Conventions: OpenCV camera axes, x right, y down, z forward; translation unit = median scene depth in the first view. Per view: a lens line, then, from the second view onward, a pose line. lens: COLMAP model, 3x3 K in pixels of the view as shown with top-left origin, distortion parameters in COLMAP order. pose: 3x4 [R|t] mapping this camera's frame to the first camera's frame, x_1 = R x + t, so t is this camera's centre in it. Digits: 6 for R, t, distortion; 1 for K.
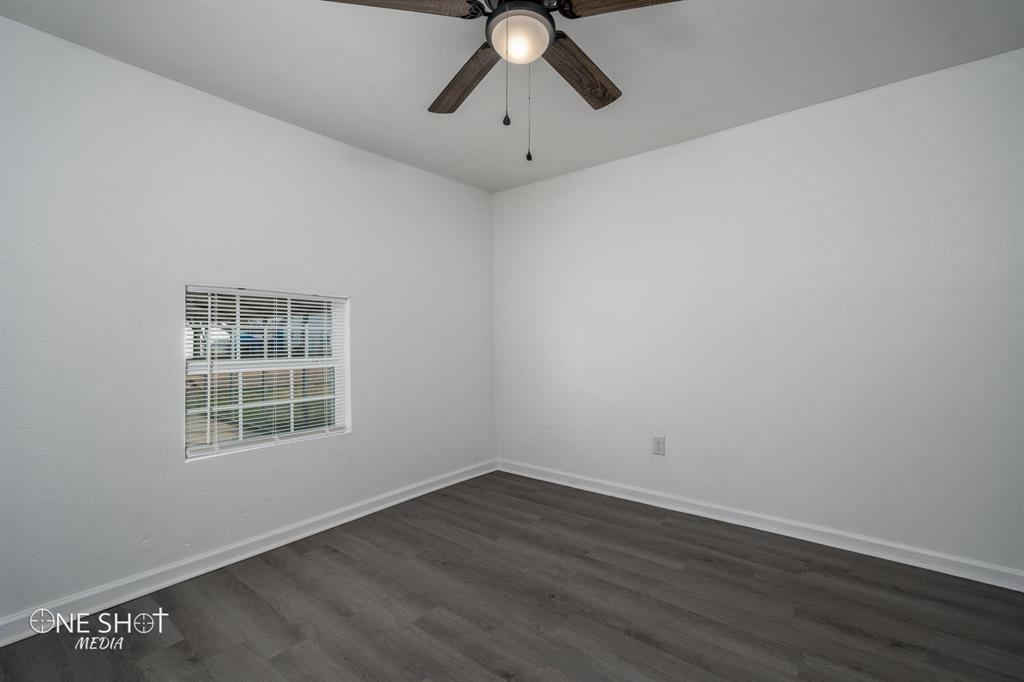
lens RADIAL K [[437.1, 0, 536.2], [0, 437.1, 345.4], [0, 0, 1]] dist [-0.001853, -0.000369]
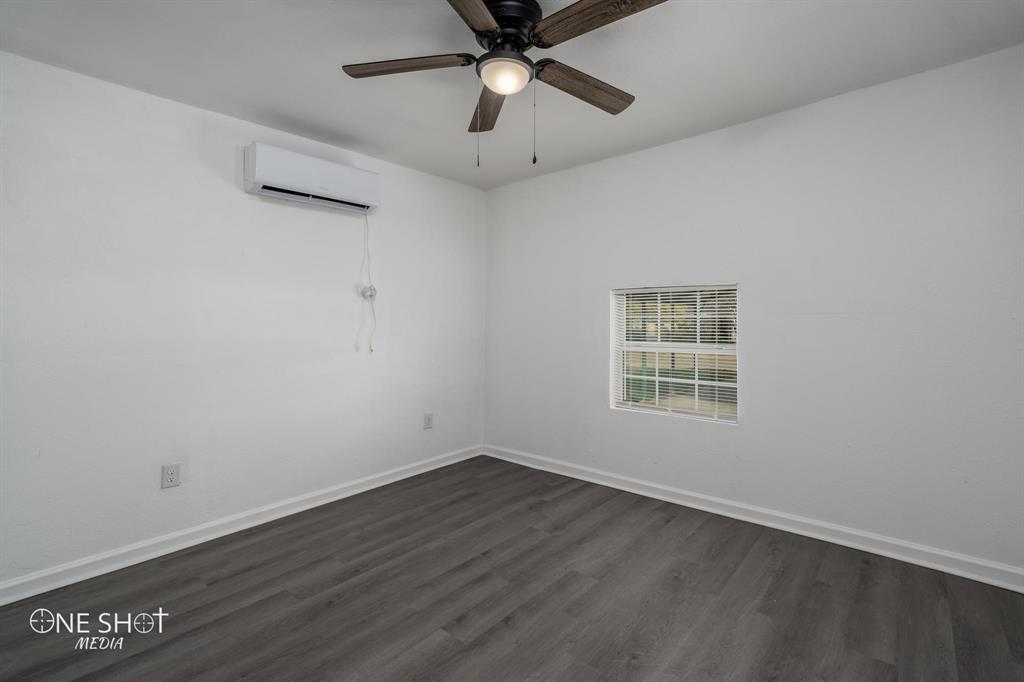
lens RADIAL K [[474.3, 0, 509.8], [0, 474.3, 318.5], [0, 0, 1]] dist [-0.003484, -0.000470]
pose [[-0.070656, -0.000528, -0.997501, 0.769639], [-0.013501, 0.999909, 0.000427, -0.032828], [0.997409, 0.013497, -0.070657, 0.698171]]
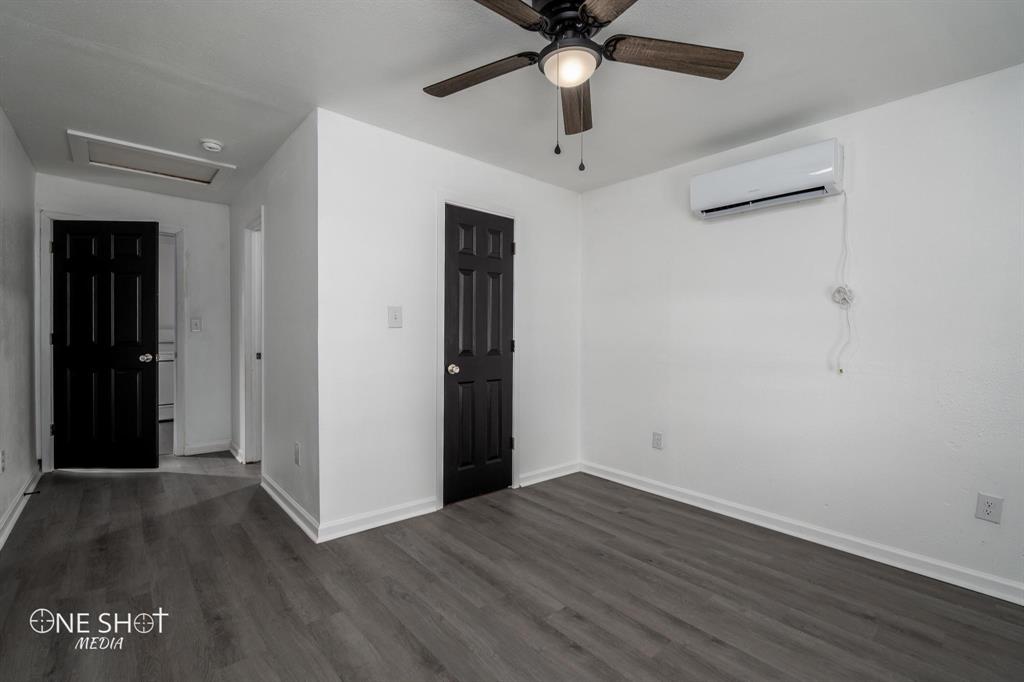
lens RADIAL K [[463.8, 0, 514.8], [0, 463.8, 345.1], [0, 0, 1]] dist [-0.002450, -0.000112]
pose [[-0.975735, -0.012496, 0.218598, -0.102780], [-0.002388, 0.998918, 0.046443, -0.037392], [-0.218942, 0.044794, -0.974709, 1.374109]]
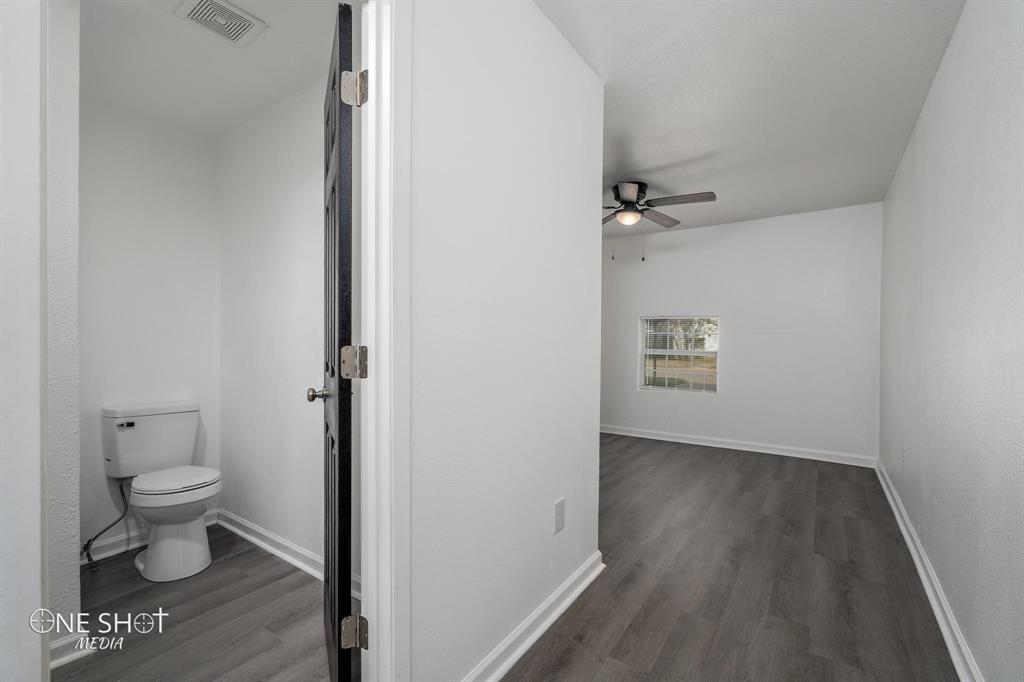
lens RADIAL K [[463.8, 0, 514.8], [0, 463.8, 345.1], [0, 0, 1]] dist [-0.002450, -0.000112]
pose [[0.052989, 0.017301, -0.998445, 1.601161], [-0.022725, 0.999612, 0.016115, -0.006997], [0.998336, 0.021836, 0.053362, 0.148751]]
